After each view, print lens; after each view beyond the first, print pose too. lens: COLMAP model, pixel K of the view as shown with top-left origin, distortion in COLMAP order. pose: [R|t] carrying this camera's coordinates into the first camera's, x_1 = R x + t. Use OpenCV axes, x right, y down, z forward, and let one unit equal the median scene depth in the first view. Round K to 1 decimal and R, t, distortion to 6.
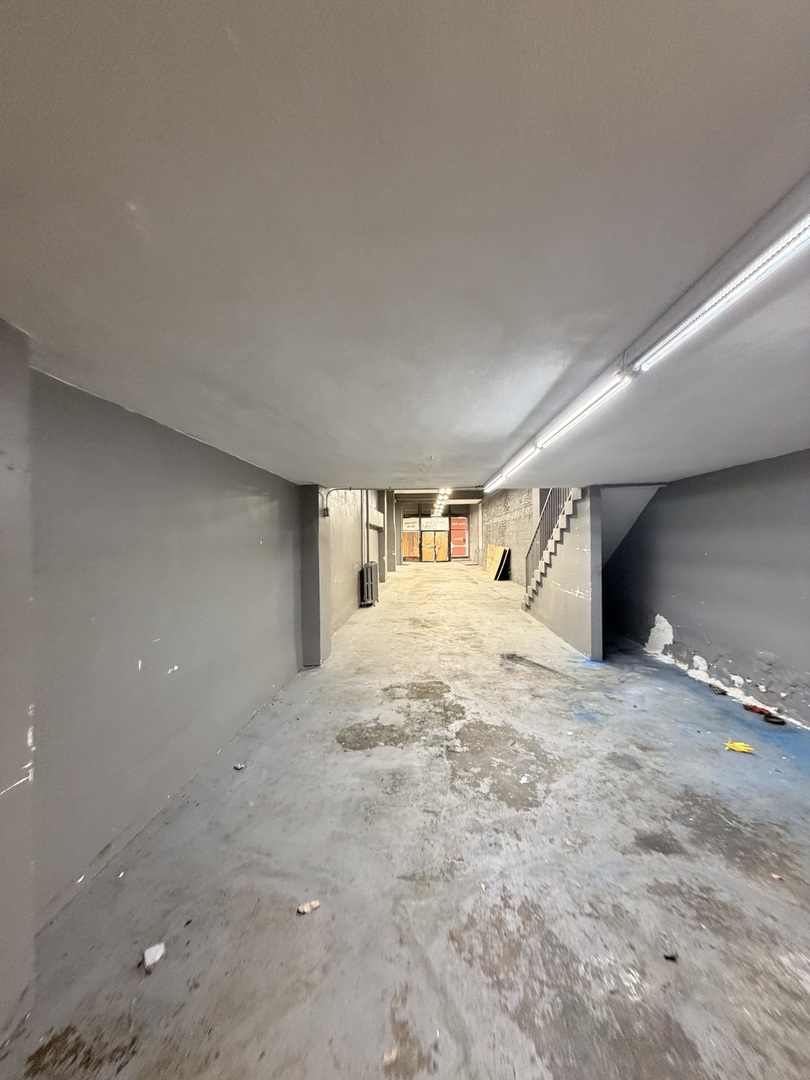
lens RADIAL K [[430.6, 0, 405.0], [0, 430.6, 540.0], [0, 0, 1]] dist [0.001114, 0.000228]
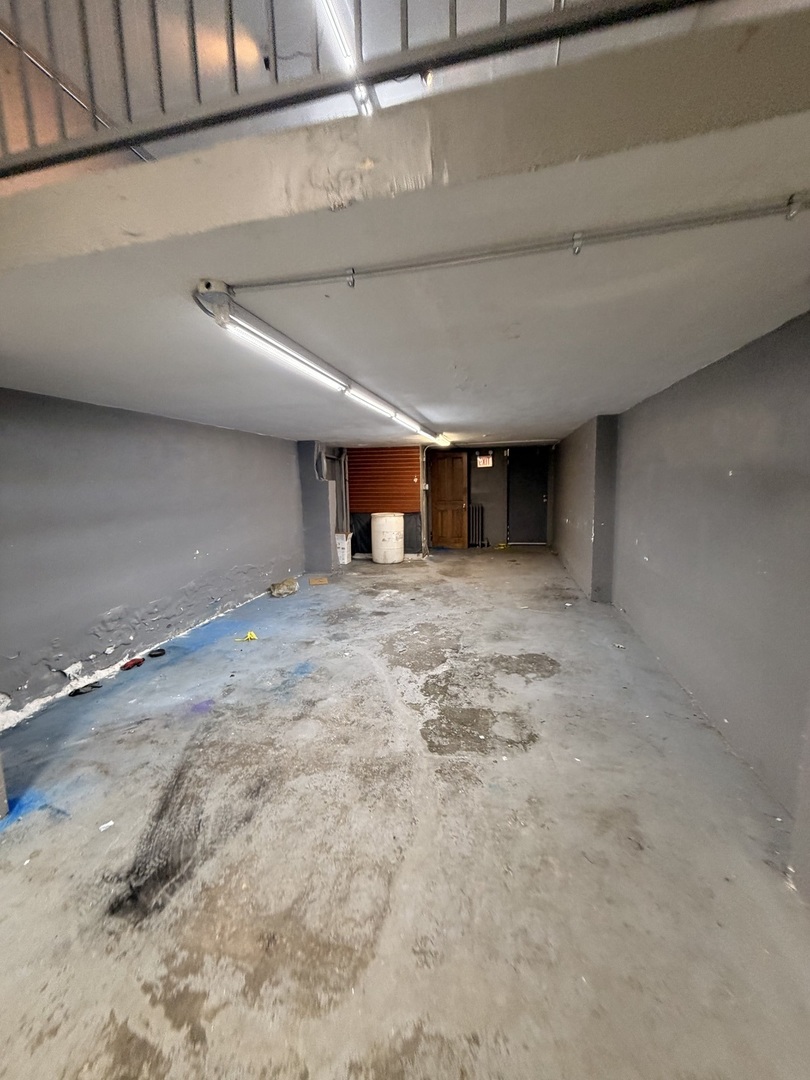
lens RADIAL K [[430.6, 0, 405.0], [0, 430.6, 540.0], [0, 0, 1]] dist [0.001114, 0.000228]
pose [[-0.984459, 0.011619, 0.175232, 0.023514], [0.035989, 0.989980, 0.136545, -0.001428], [-0.171889, 0.140729, -0.975012, 1.862316]]
